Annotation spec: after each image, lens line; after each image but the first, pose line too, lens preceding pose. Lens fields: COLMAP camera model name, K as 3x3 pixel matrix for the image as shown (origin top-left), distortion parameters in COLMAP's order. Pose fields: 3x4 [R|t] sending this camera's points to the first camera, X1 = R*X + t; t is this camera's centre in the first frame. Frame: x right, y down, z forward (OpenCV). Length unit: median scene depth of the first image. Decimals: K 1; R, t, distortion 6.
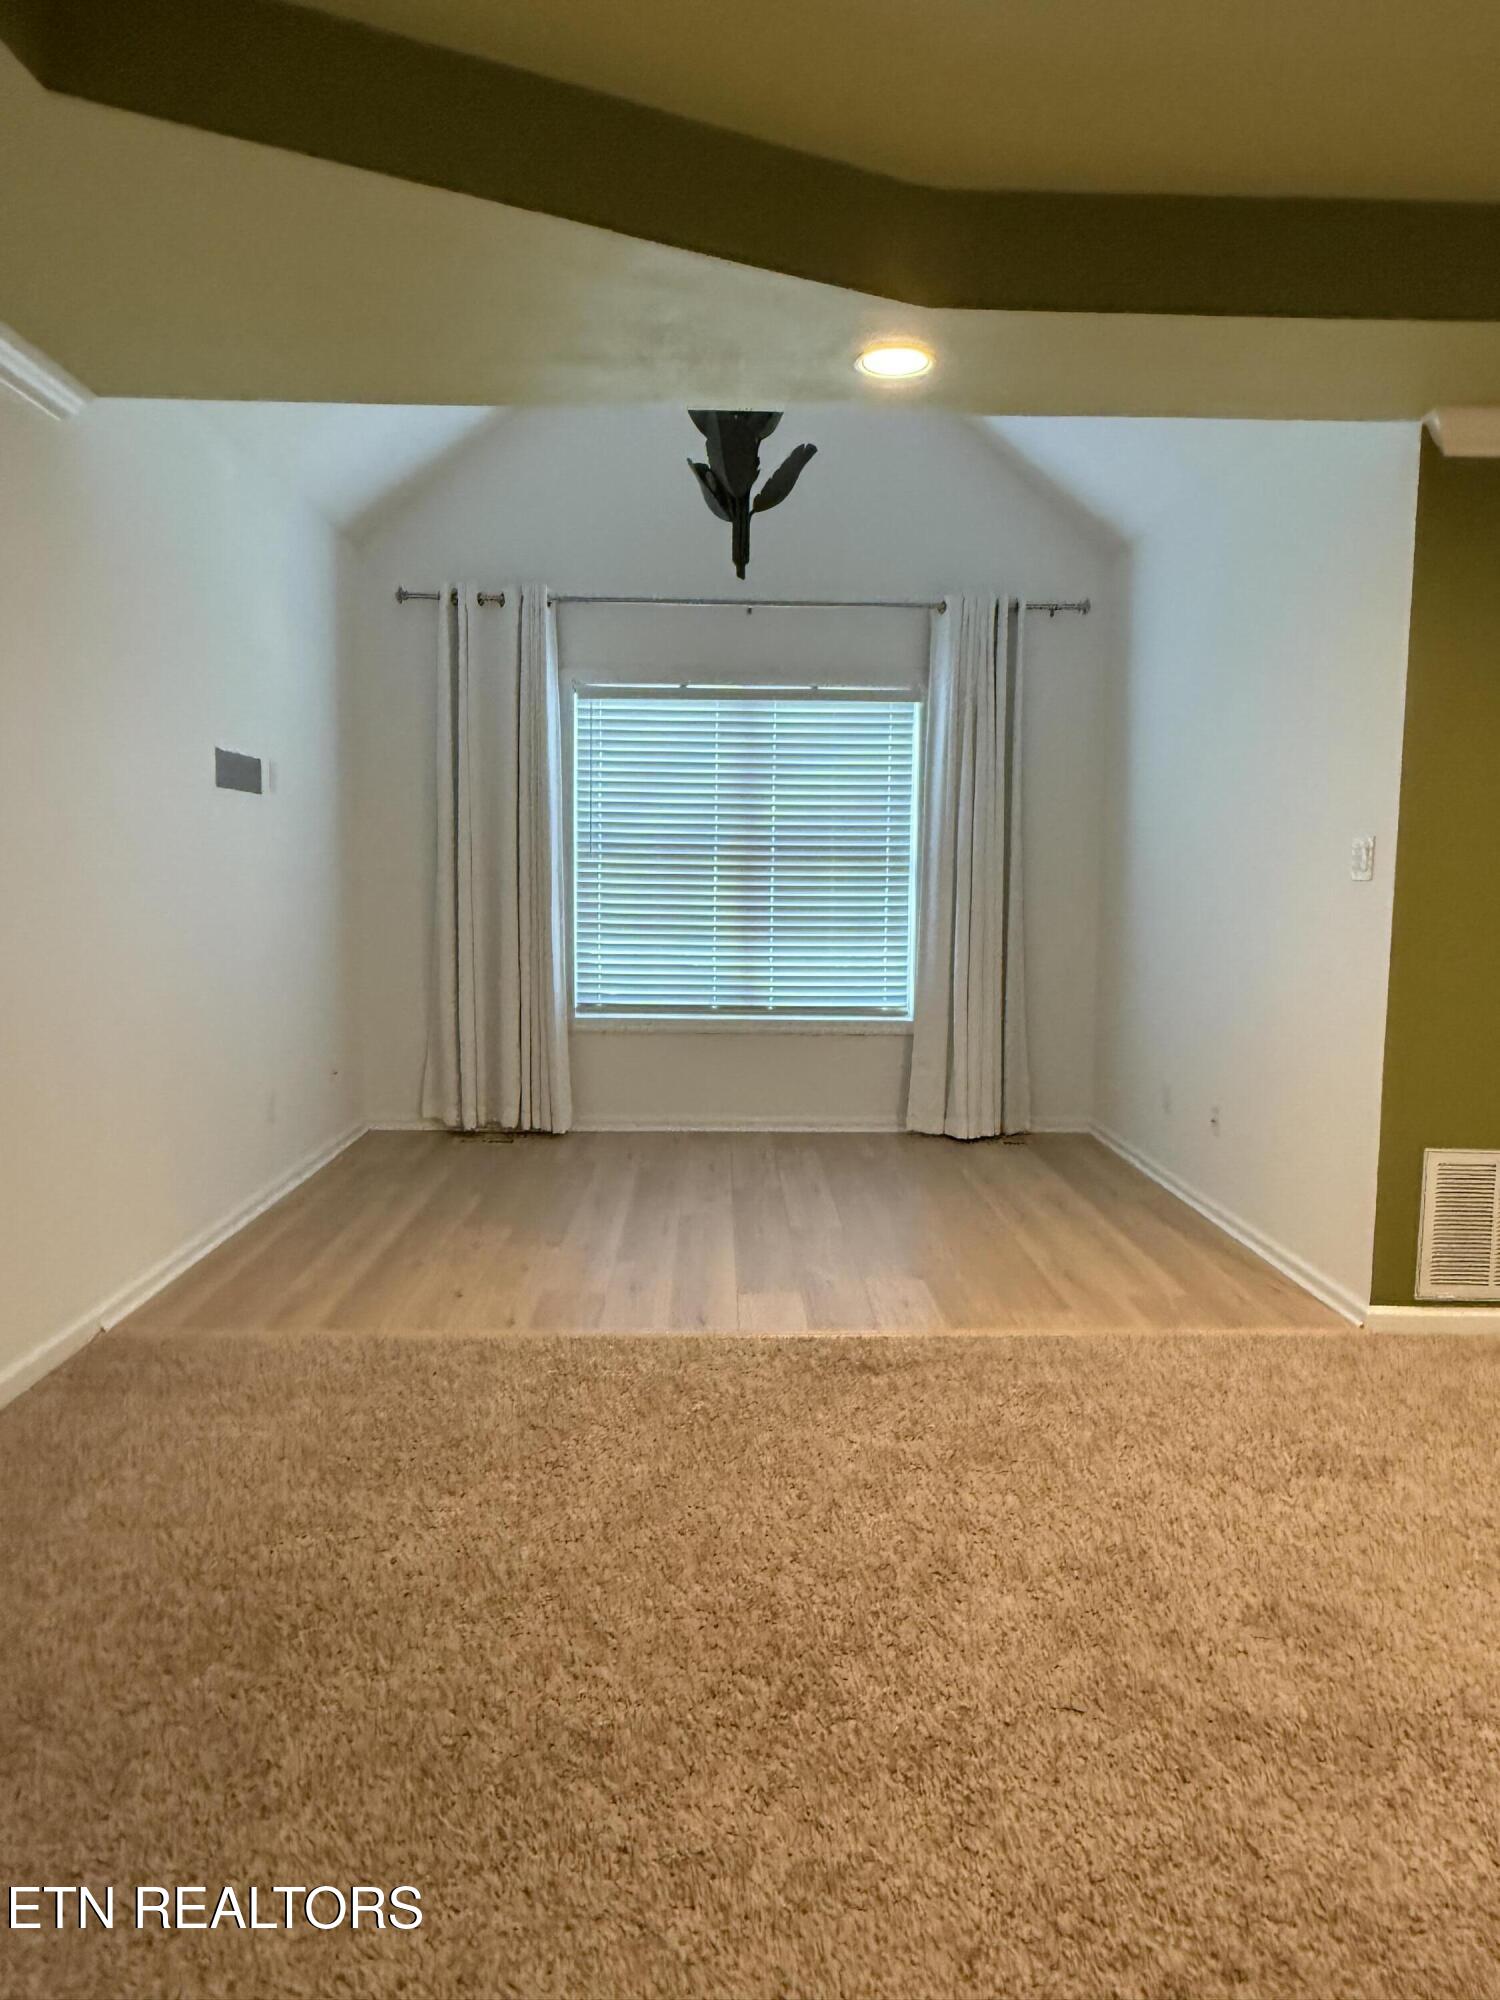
lens RADIAL K [[1327.8, 0, 750.3], [0, 1327.8, 999.9], [0, 0, 1]] dist [-0.000850, -0.000568]
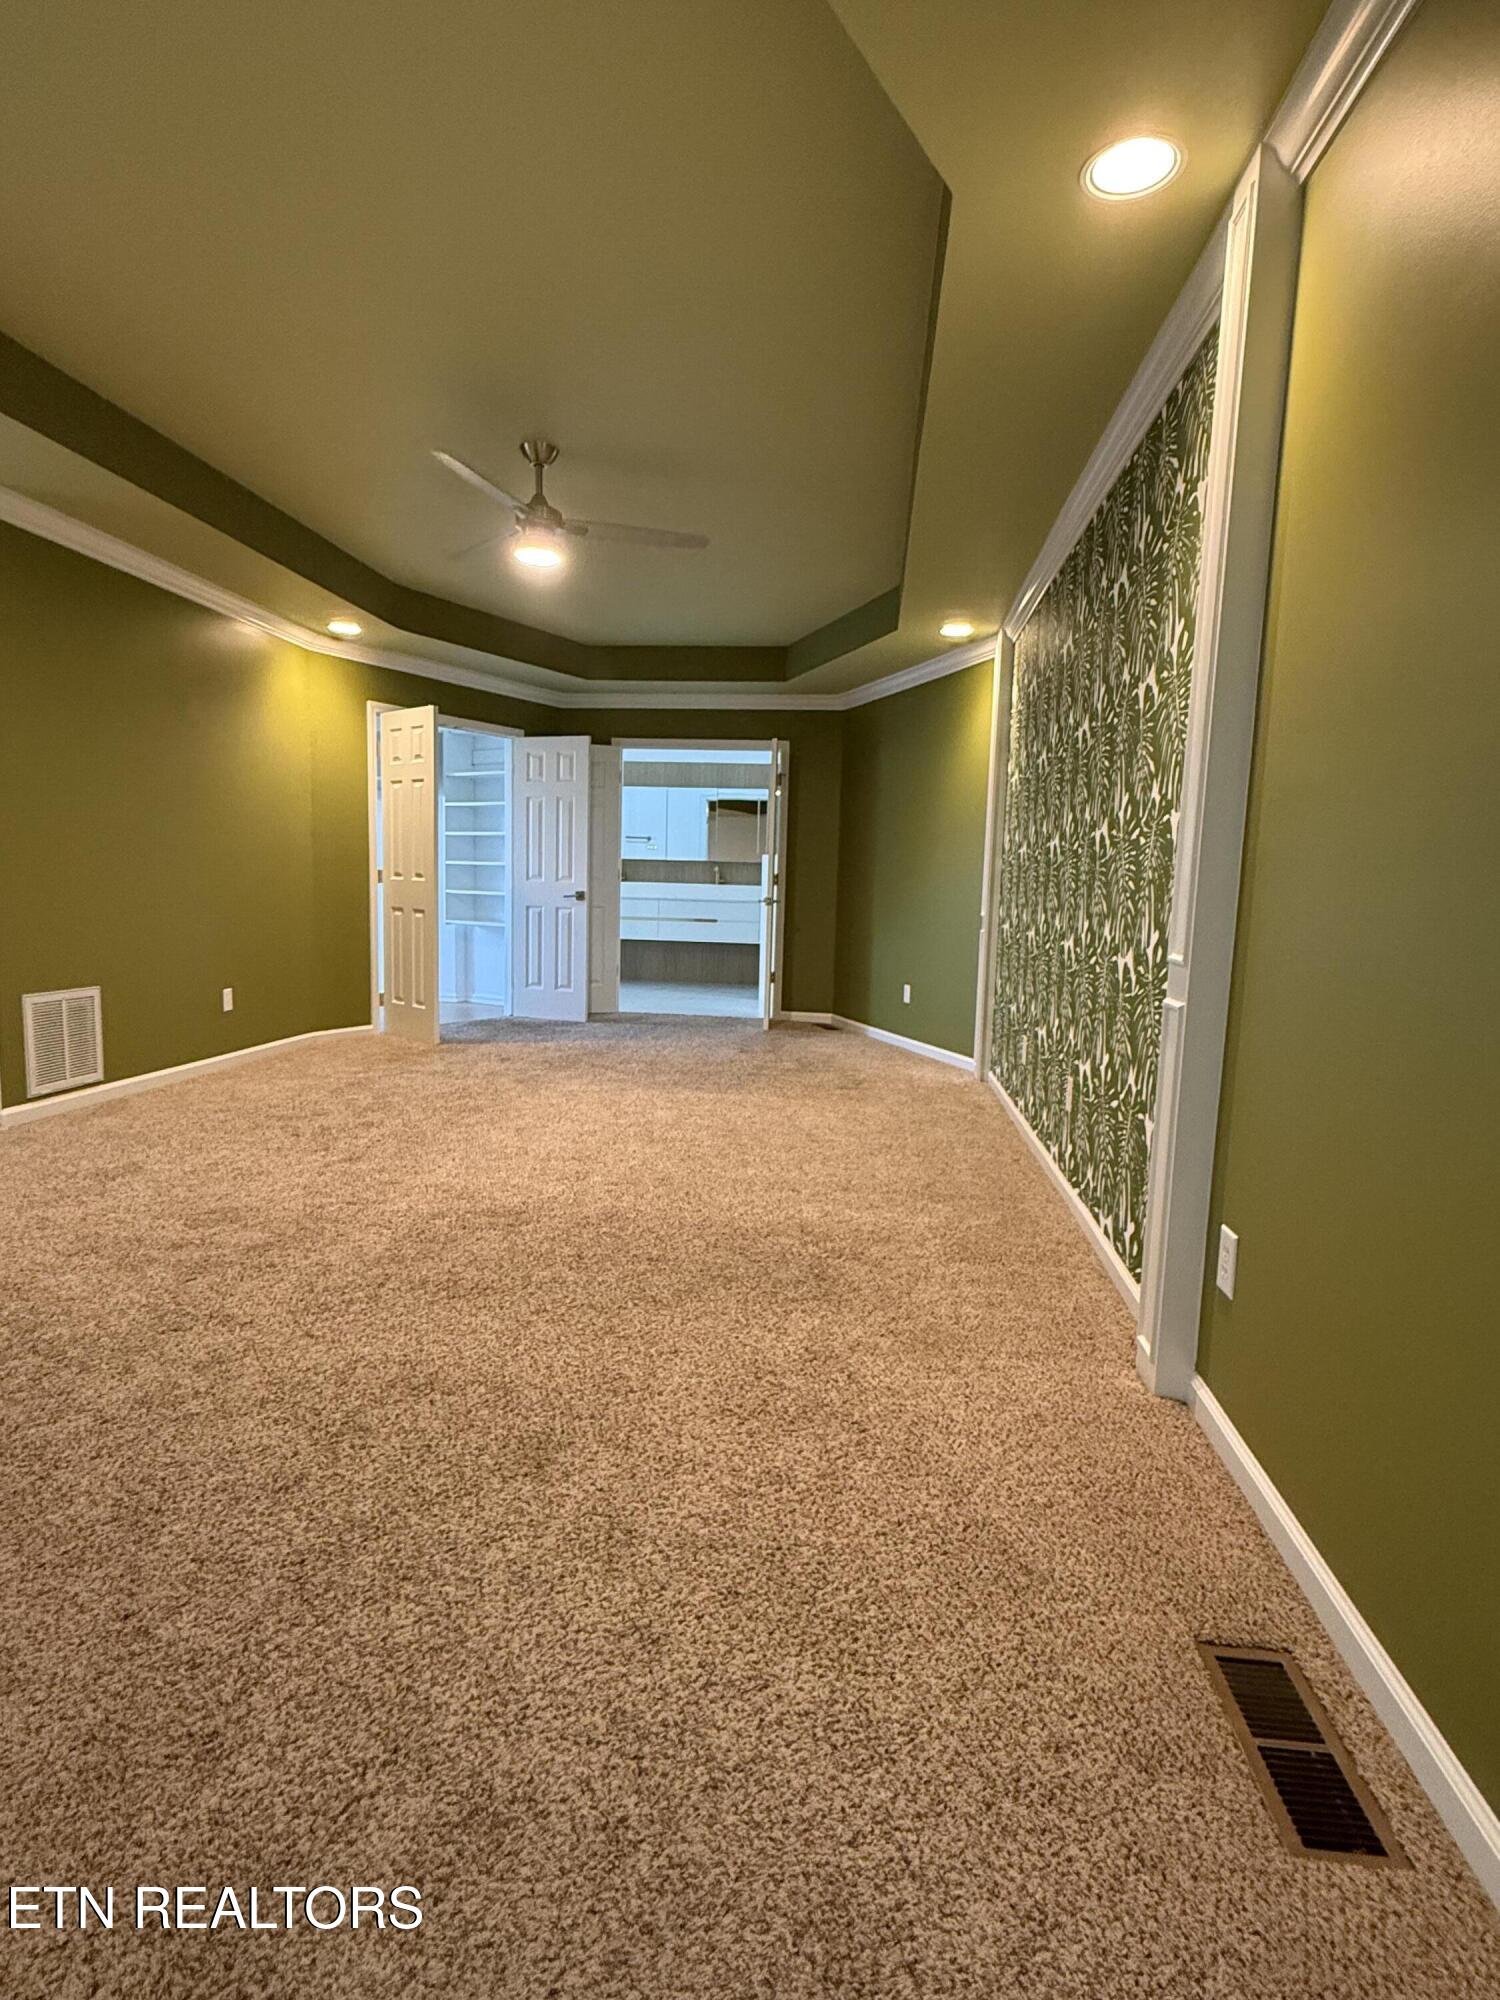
lens RADIAL K [[1042.1, 0, 749.9], [0, 1042.1, 1004.6], [0, 0, 1]] dist [-0.001015, -0.000072]
pose [[0.127637, -0.122957, 0.984170, -0.861553], [0.071402, 0.990850, 0.114532, 0.081604], [-0.989248, 0.055653, 0.135248, 0.090965]]
